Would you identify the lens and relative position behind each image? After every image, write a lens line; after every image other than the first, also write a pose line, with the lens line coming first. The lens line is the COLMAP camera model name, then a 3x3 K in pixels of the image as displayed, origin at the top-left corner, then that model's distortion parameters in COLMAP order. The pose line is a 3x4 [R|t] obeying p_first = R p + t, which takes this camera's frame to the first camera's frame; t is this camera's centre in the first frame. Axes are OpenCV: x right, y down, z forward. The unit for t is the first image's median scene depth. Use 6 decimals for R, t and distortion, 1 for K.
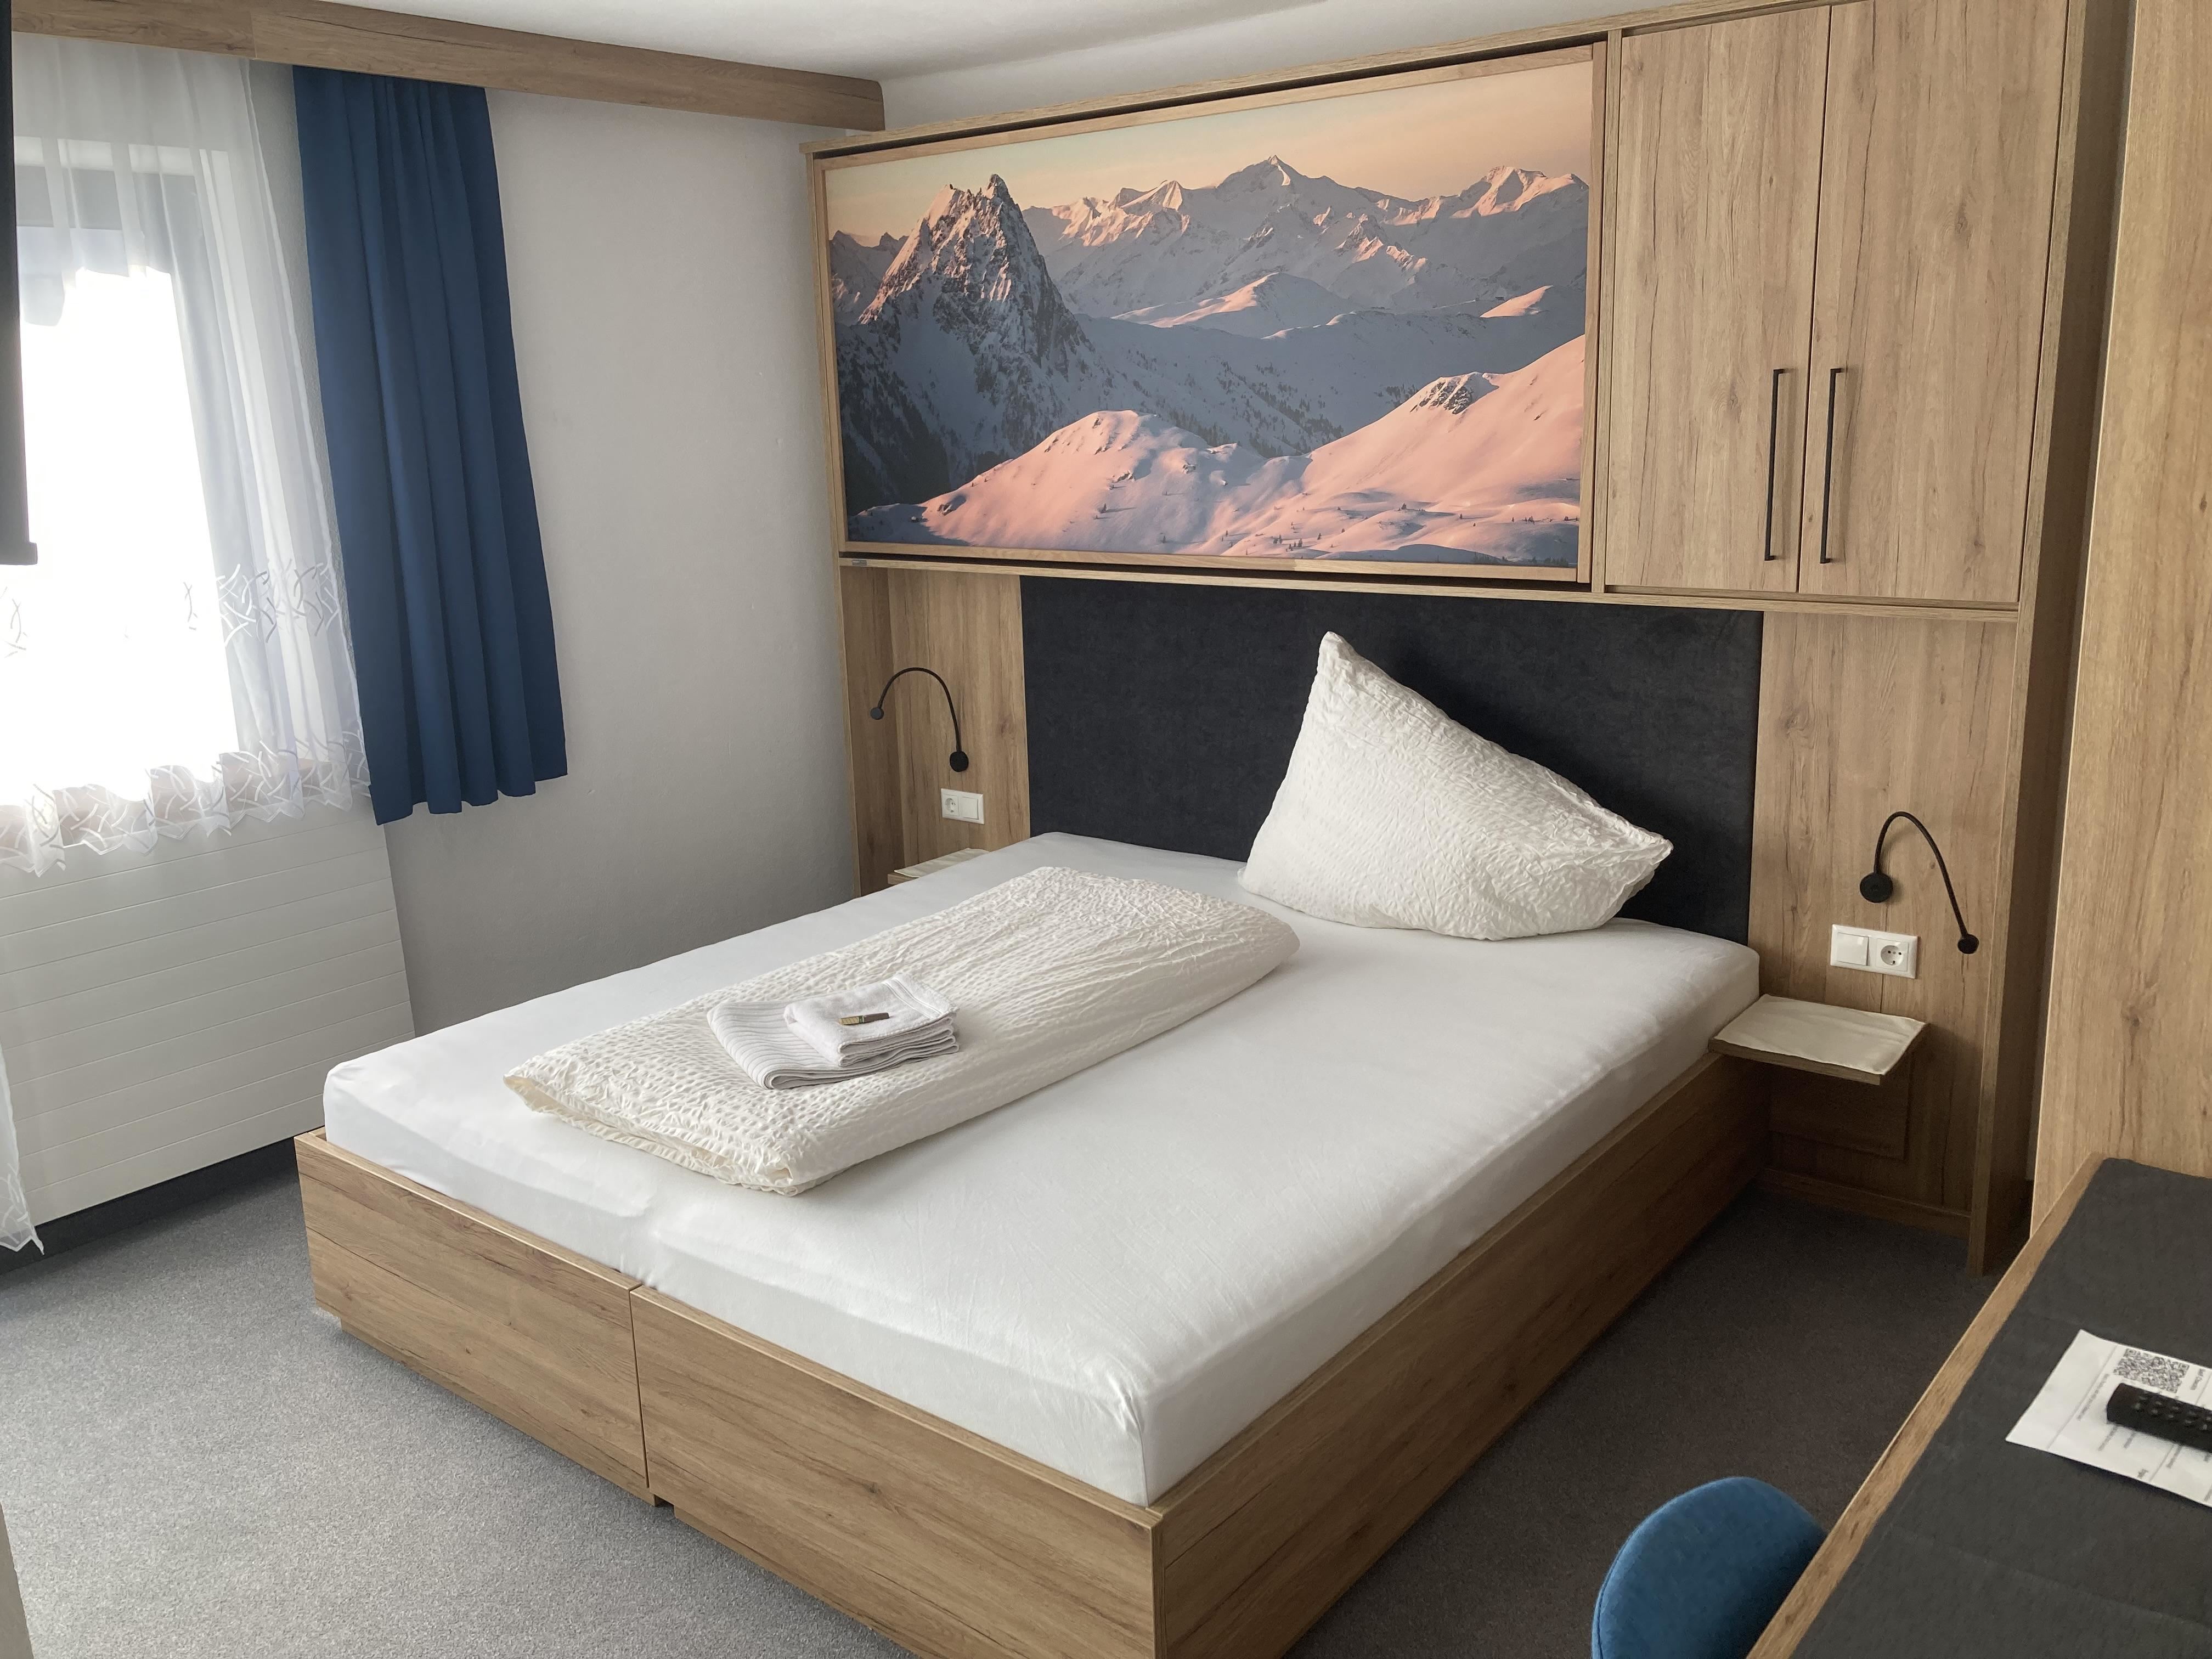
lens RADIAL K [[1822.7, 0, 1092.7], [0, 1822.7, 821.3], [0, 0, 1]] dist [-0.000165, 0.011380]
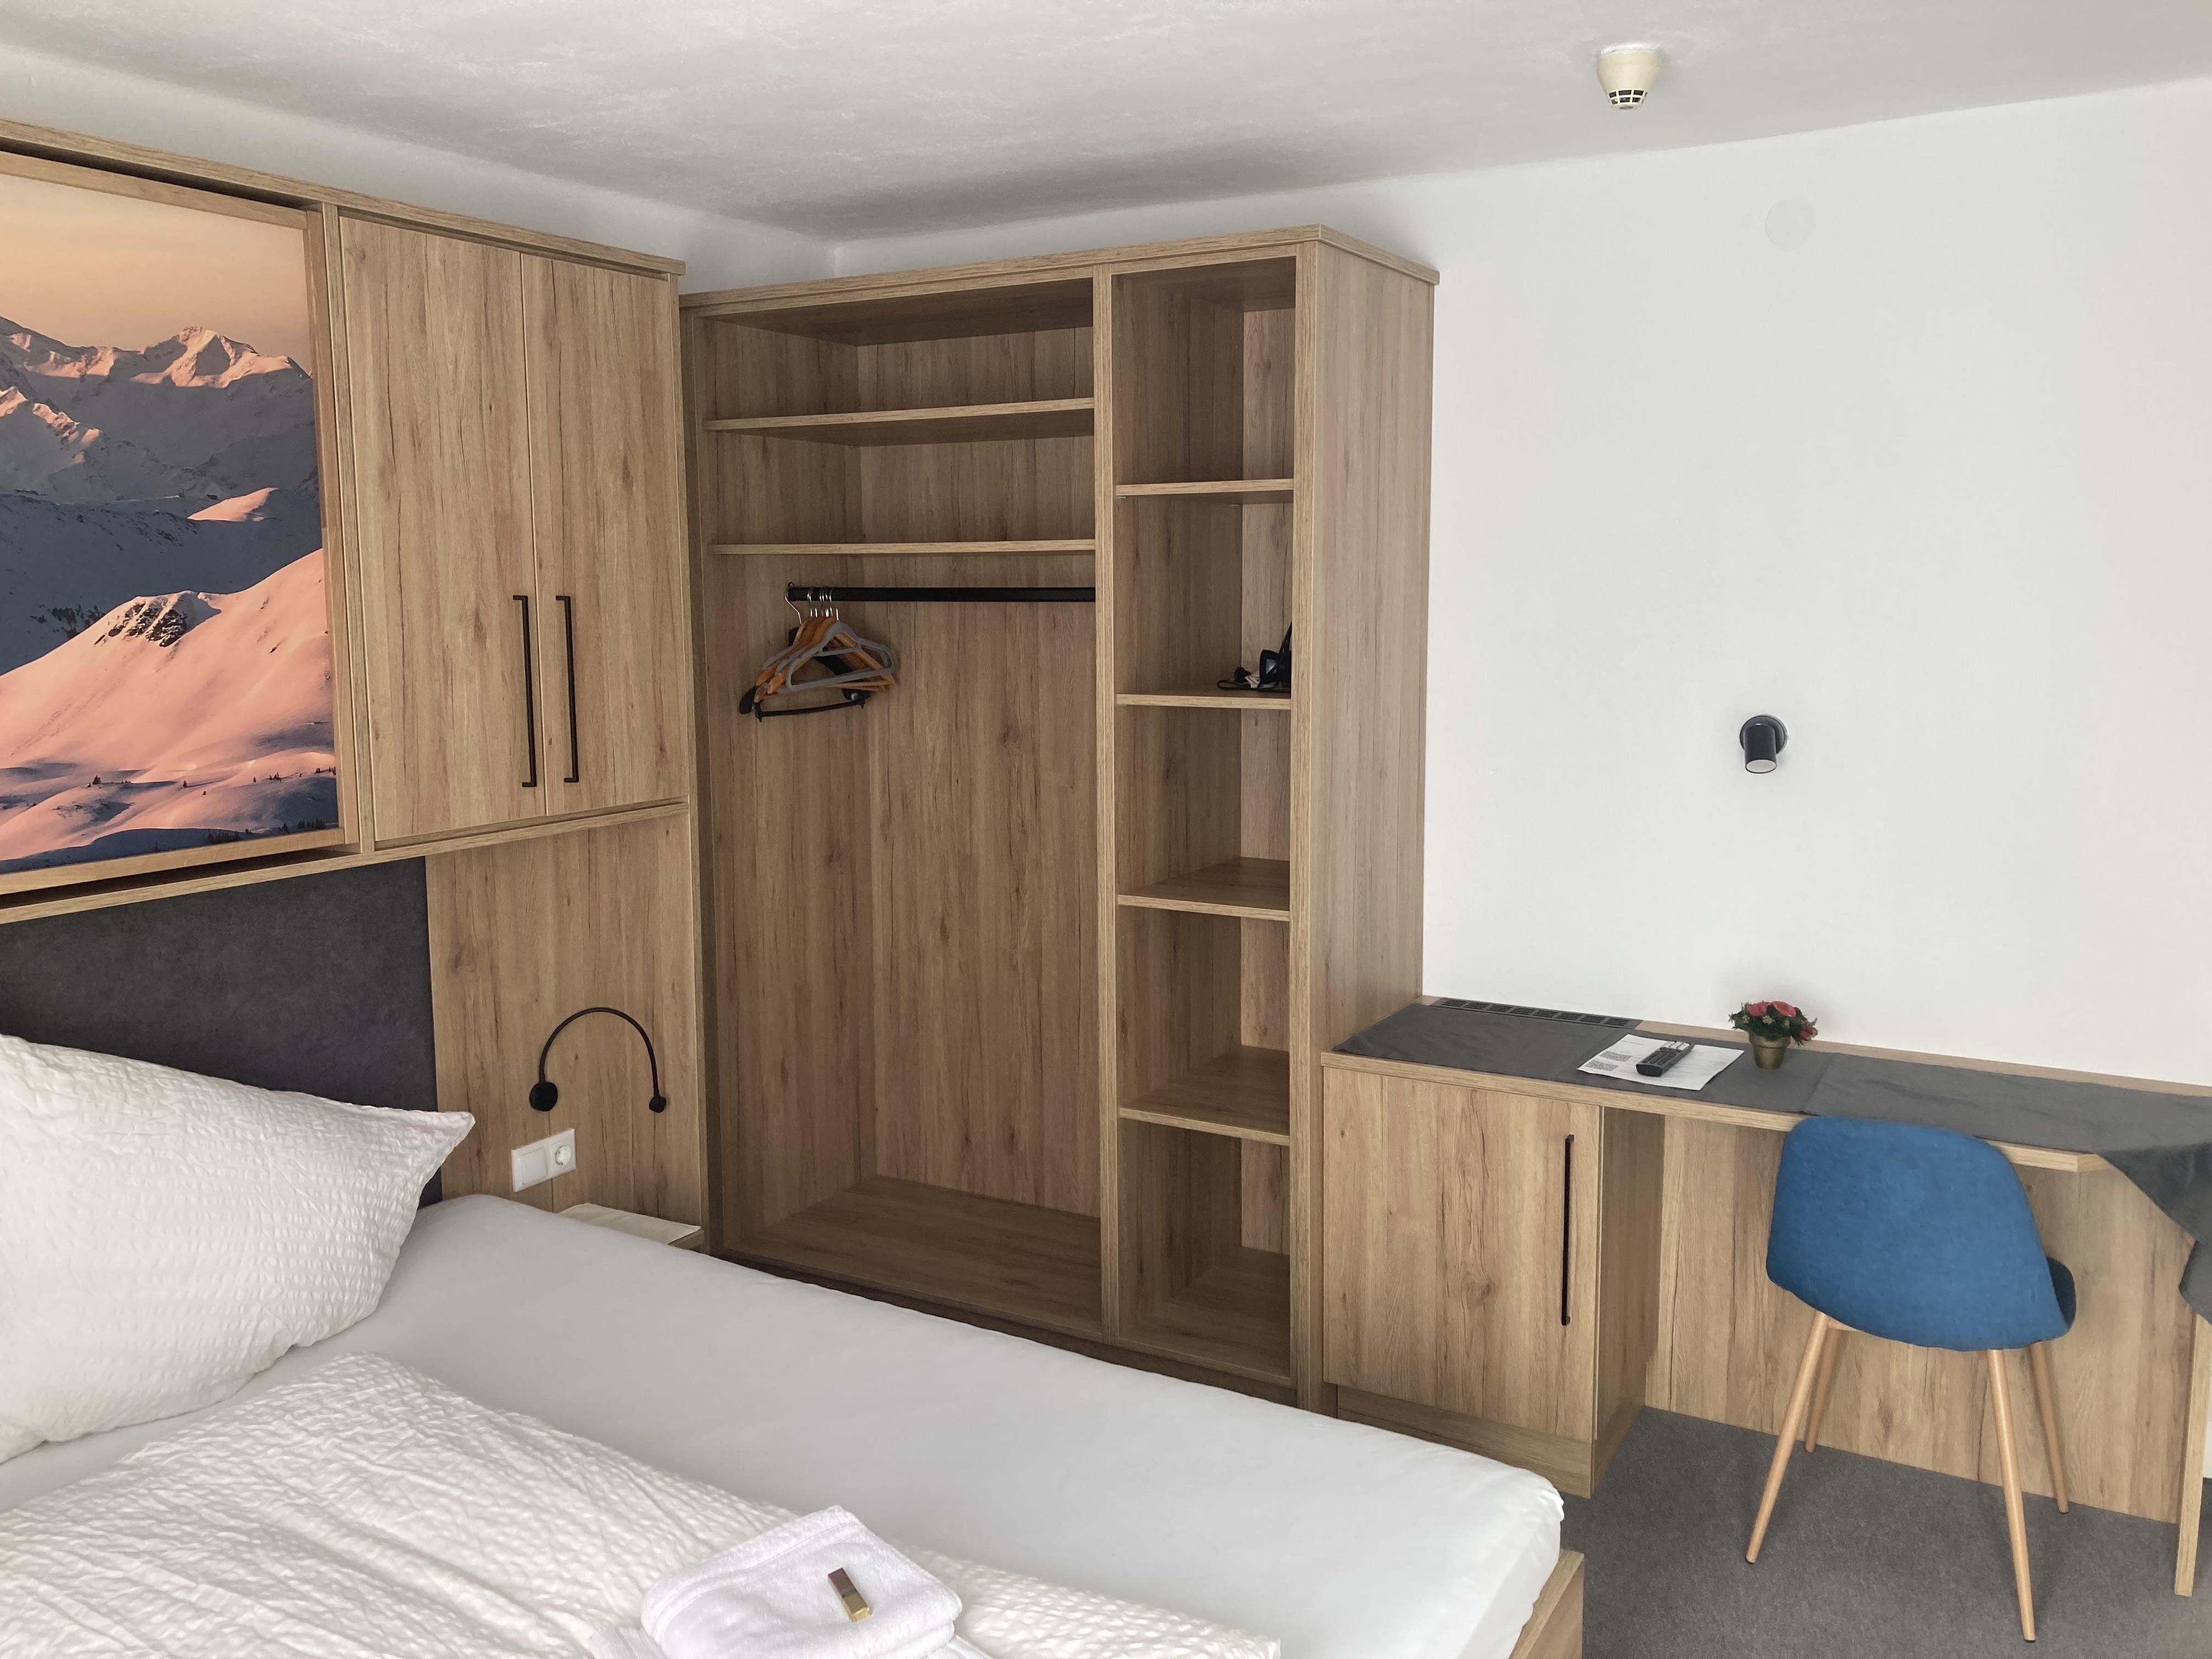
lens RADIAL K [[1808.3, 0, 1110.2], [0, 1808.3, 813.0], [0, 0, 1]] dist [0.008529, -0.002097]
pose [[-0.147269, -0.093116, 0.984704, -0.624883], [0.236768, 0.963296, 0.126502, -0.176939], [-0.960340, 0.251776, -0.119817, 0.811506]]
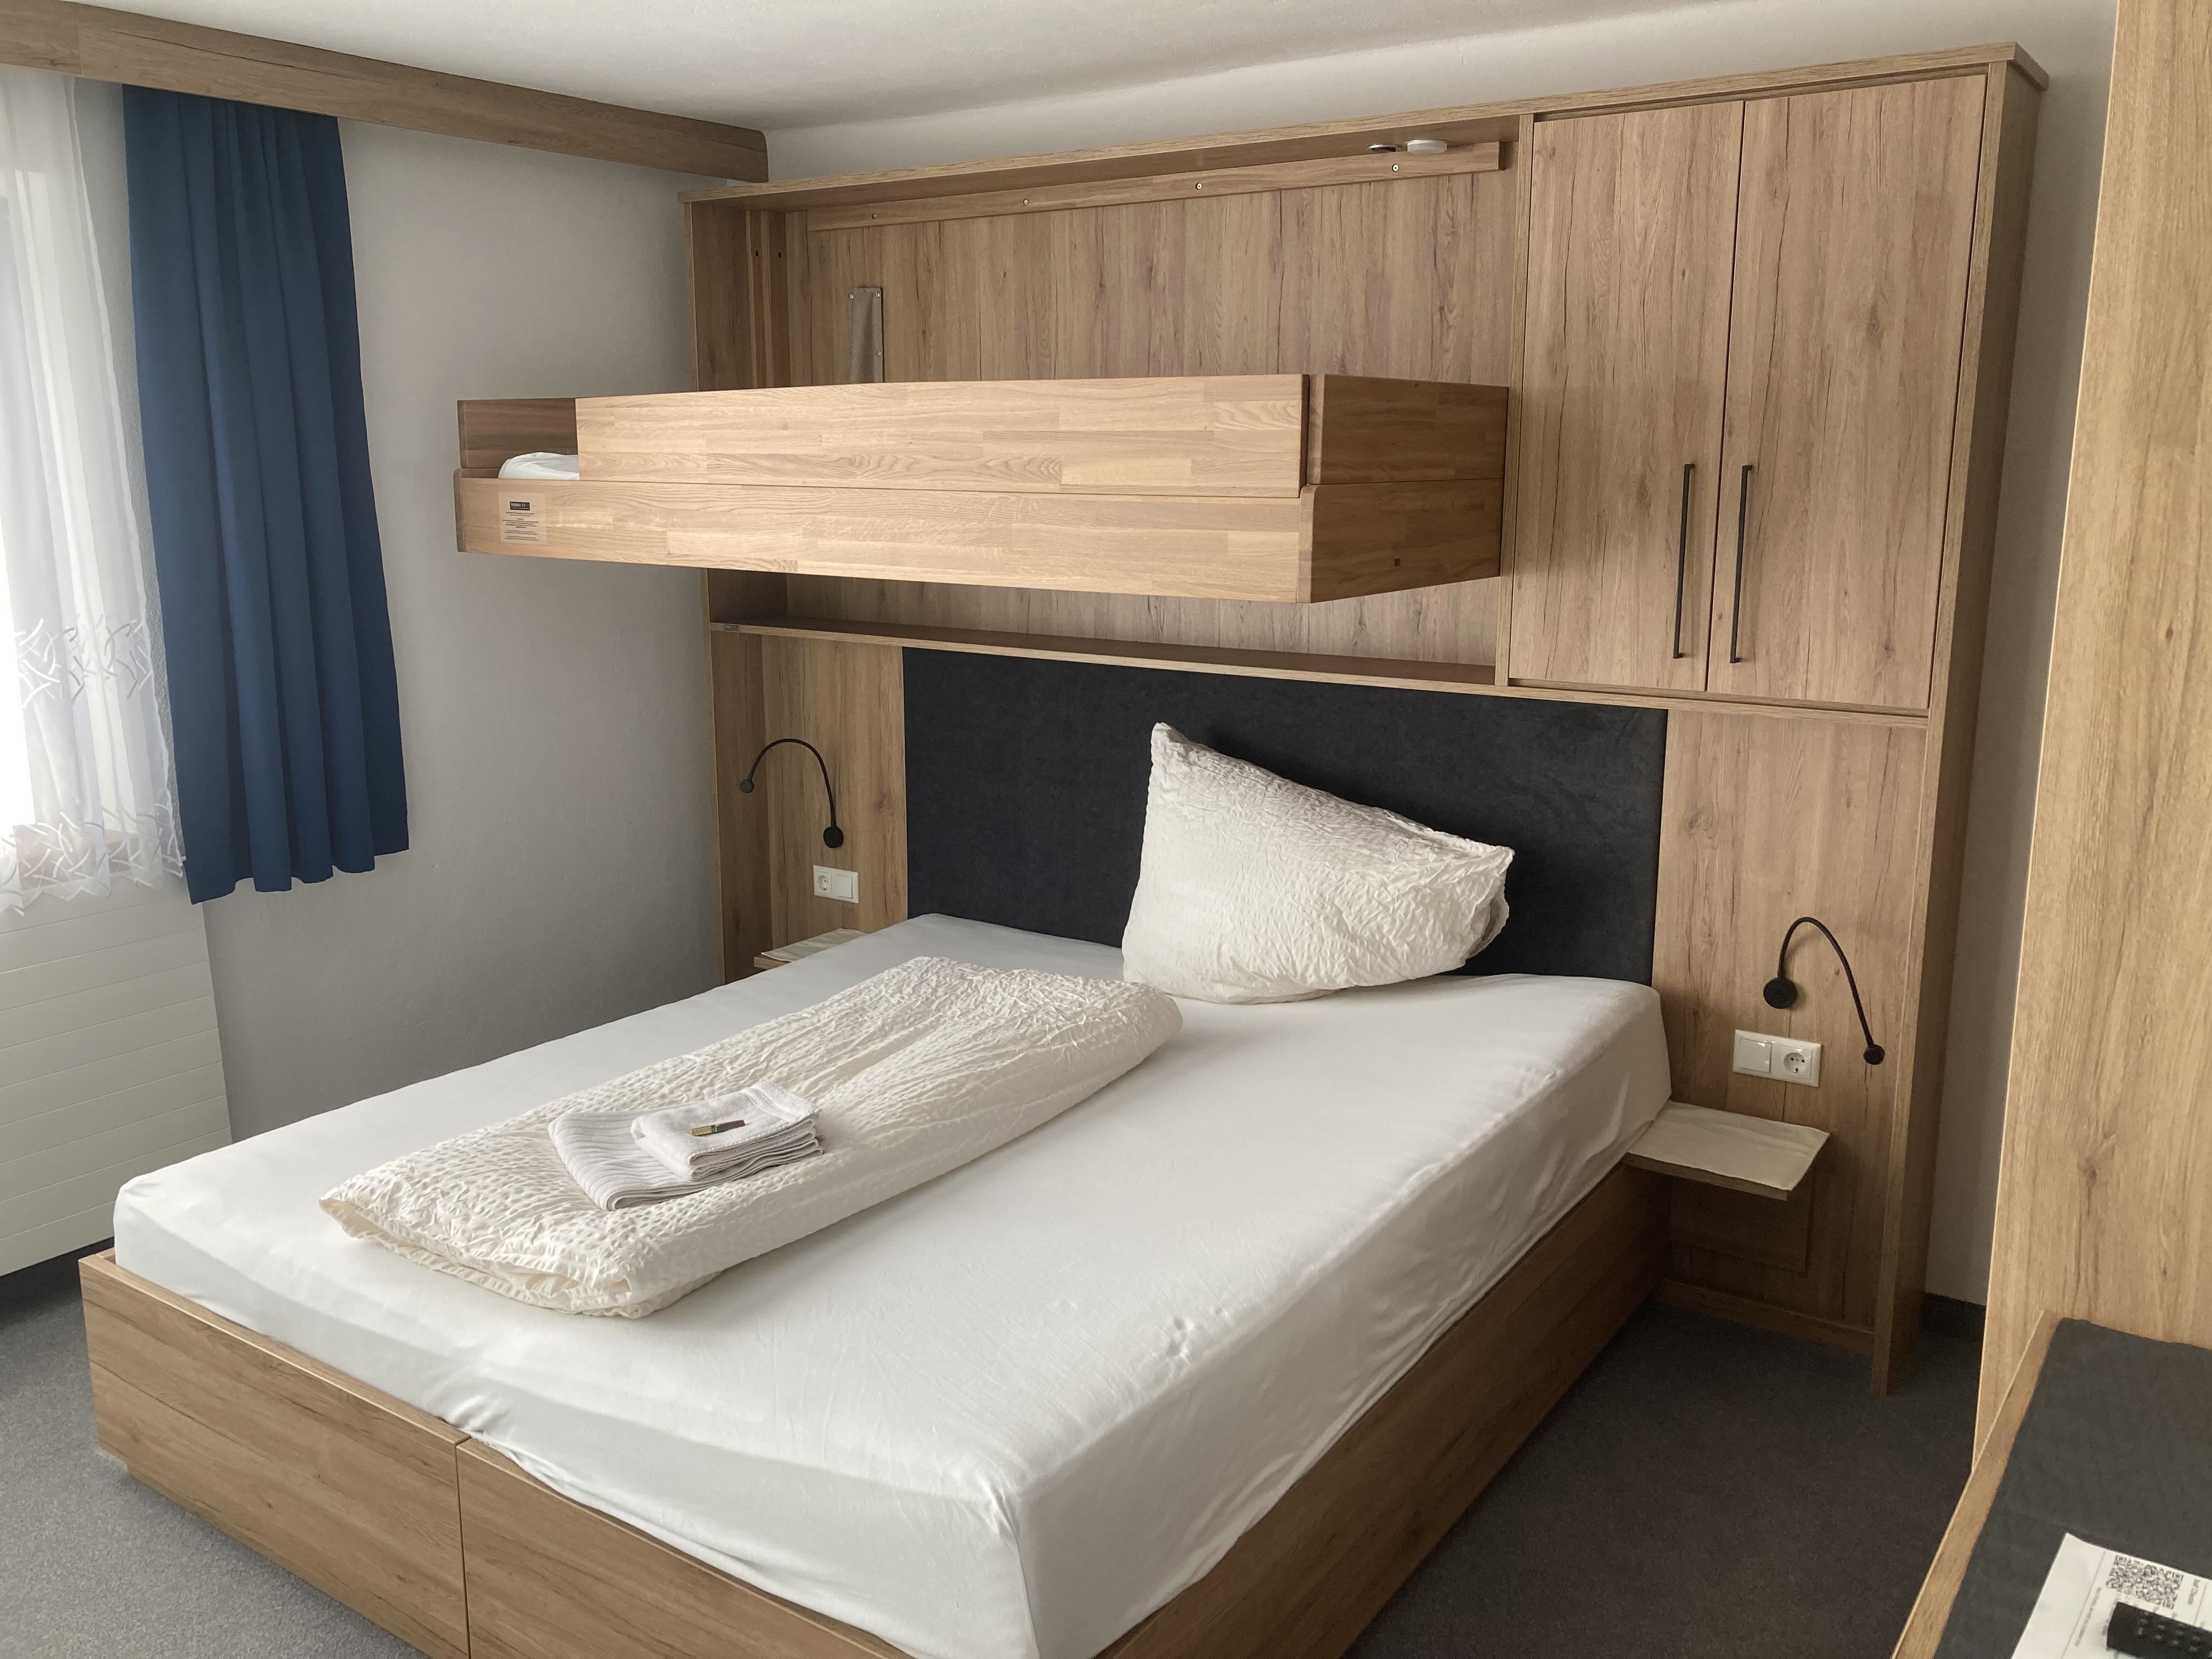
lens RADIAL K [[1808.3, 0, 1110.2], [0, 1808.3, 813.0], [0, 0, 1]] dist [0.008529, -0.002097]
pose [[0.996575, 0.016657, 0.081003, -0.008367], [-0.013935, 0.999323, -0.034049, -0.023080], [-0.081515, 0.032804, 0.996132, 0.062638]]
